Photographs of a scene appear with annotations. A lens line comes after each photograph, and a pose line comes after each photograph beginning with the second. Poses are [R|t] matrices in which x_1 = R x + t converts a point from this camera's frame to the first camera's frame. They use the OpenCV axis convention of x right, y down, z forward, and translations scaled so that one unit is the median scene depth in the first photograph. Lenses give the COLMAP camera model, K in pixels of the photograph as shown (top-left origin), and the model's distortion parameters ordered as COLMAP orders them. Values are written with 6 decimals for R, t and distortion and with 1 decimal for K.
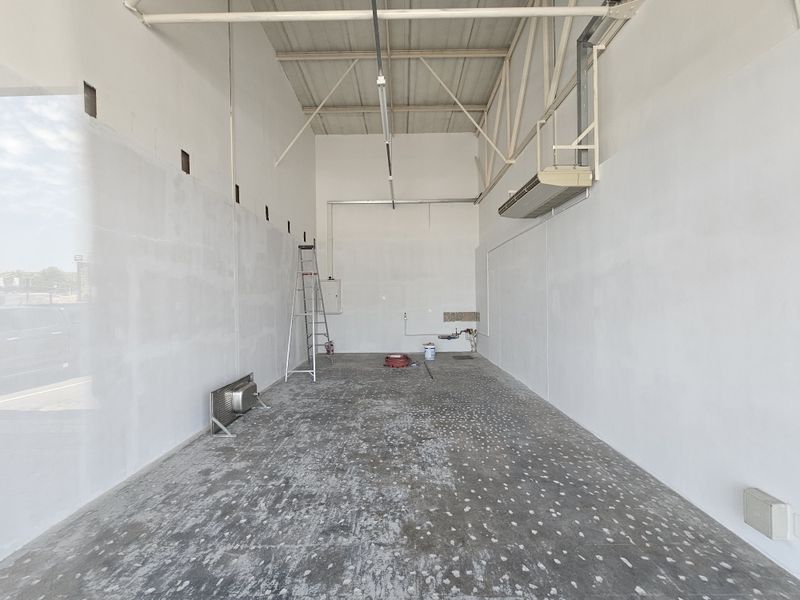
lens RADIAL K [[327.4, 0, 399.9], [0, 327.4, 299.1], [0, 0, 1]] dist [-0.003540, 0.002380]
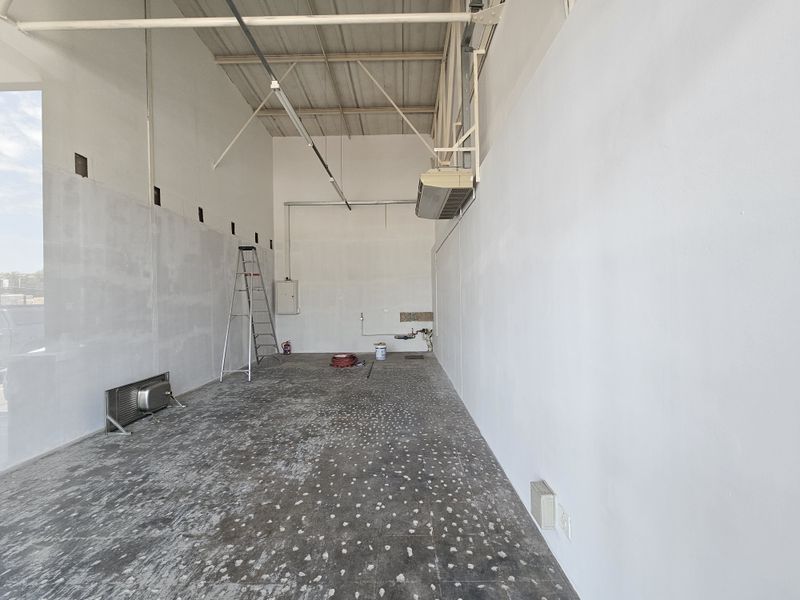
lens RADIAL K [[327.4, 0, 399.9], [0, 327.4, 299.1], [0, 0, 1]] dist [-0.003540, 0.002380]
pose [[0.999994, -0.003131, -0.001601, 0.301481], [0.003128, 0.999994, -0.001677, 0.002534], [0.001606, 0.001672, 0.999997, -0.016817]]
